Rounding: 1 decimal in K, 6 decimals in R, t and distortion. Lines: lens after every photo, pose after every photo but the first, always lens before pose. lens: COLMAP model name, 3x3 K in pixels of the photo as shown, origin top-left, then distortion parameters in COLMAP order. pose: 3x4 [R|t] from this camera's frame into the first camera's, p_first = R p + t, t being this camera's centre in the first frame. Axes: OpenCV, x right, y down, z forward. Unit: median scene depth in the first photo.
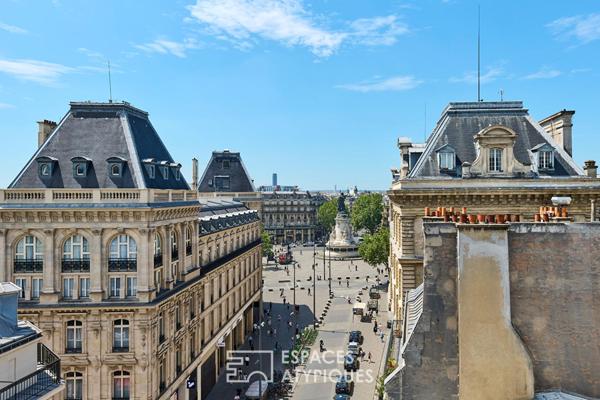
lens RADIAL K [[418.1, 0, 299.9], [0, 418.1, 198.5], [0, 0, 1]] dist [-0.002531, -0.001521]
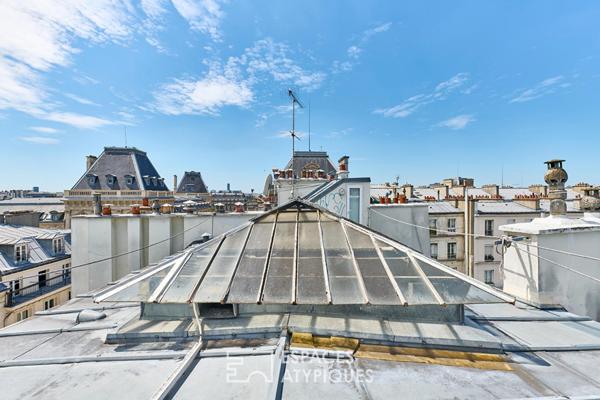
lens RADIAL K [[277.4, 0, 301.2], [0, 277.4, 199.7], [0, 0, 1]] dist [0.001004, -0.000040]
pose [[0.989608, -0.000103, 0.143789, 0.190512], [0.000310, 0.999999, -0.001418, 0.024299], [-0.143789, 0.001448, 0.989607, -0.445923]]
